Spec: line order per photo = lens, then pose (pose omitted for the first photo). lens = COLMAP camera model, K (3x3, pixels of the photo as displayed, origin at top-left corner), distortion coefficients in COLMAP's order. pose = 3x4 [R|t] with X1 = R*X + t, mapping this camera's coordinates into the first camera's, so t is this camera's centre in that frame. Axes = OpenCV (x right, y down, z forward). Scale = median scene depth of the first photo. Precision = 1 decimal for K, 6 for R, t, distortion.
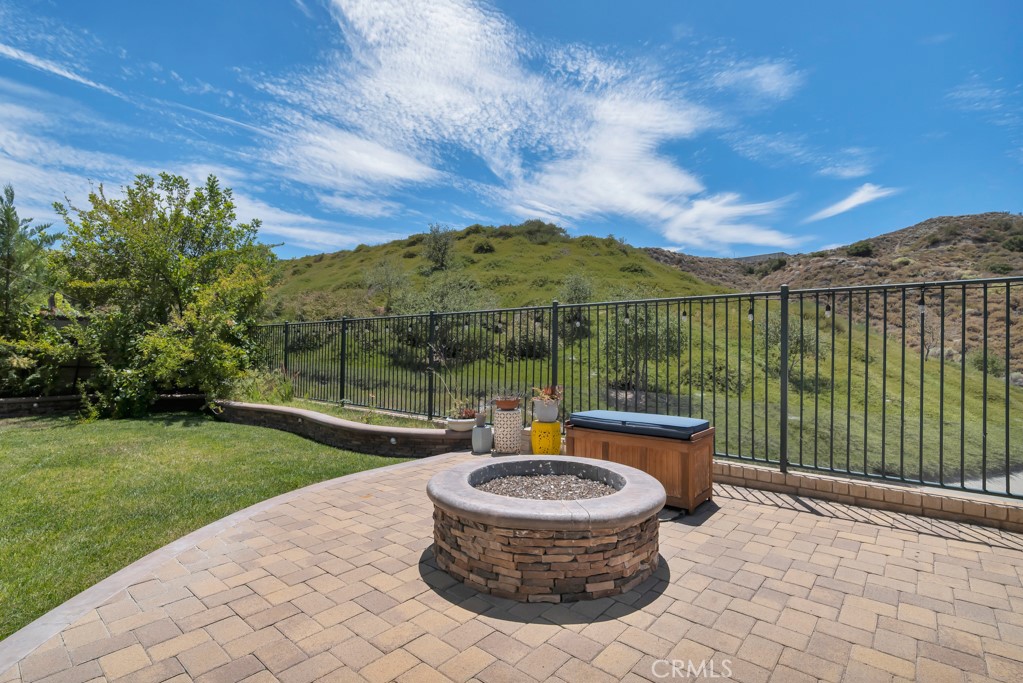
lens RADIAL K [[490.2, 0, 509.9], [0, 490.2, 338.4], [0, 0, 1]] dist [-0.013048, 0.000431]
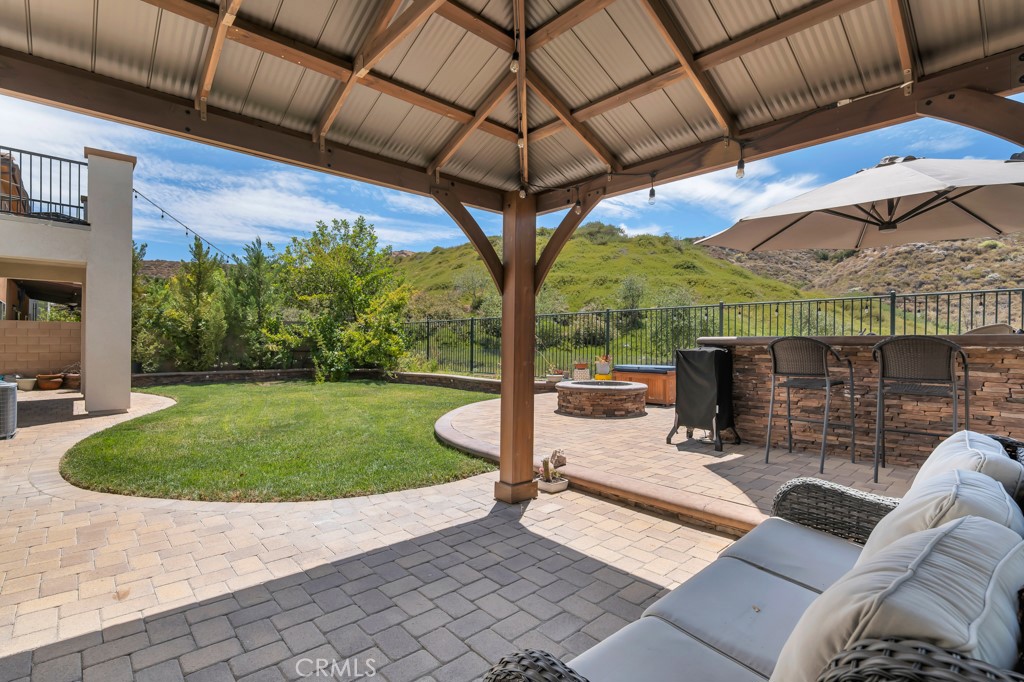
lens RADIAL K [[486.5, 0, 509.9], [0, 486.5, 344.1], [0, 0, 1]] dist [-0.010924, 0.000319]
pose [[0.992329, -0.005799, -0.123489, -0.021618], [0.009247, 0.999583, 0.027371, 0.000939], [0.123279, -0.028303, 0.991968, -0.391802]]
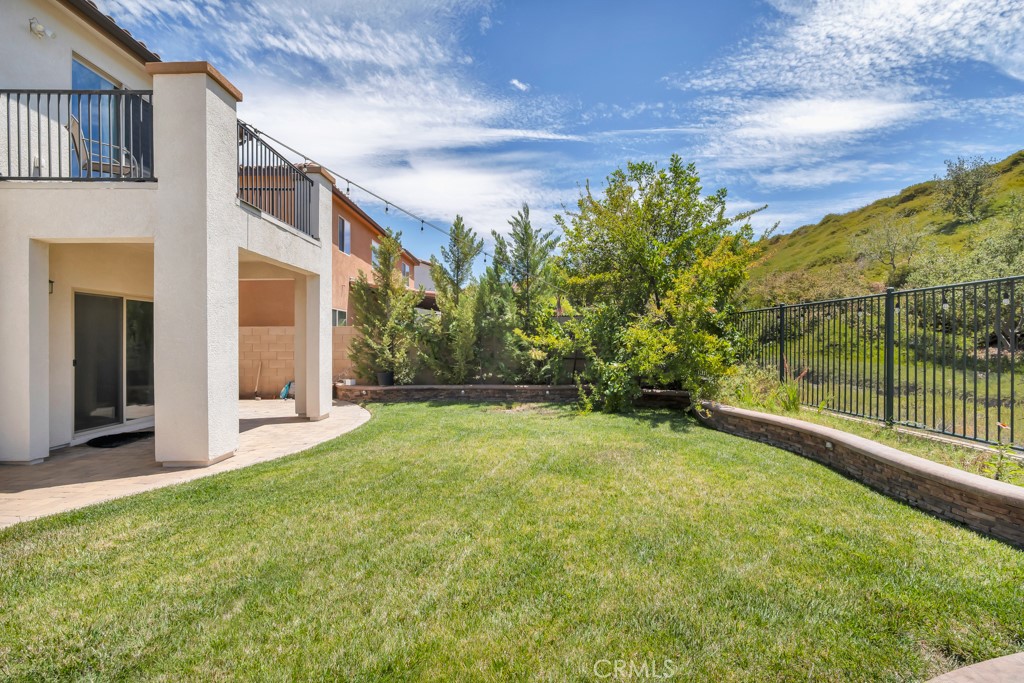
lens RADIAL K [[486.5, 0, 509.9], [0, 486.5, 344.6], [0, 0, 1]] dist [-0.010924, 0.000319]
pose [[0.649227, -0.007568, -0.760557, -0.137858], [0.031740, 0.999349, 0.017150, 0.002685], [0.759932, -0.035274, 0.649044, 0.159885]]
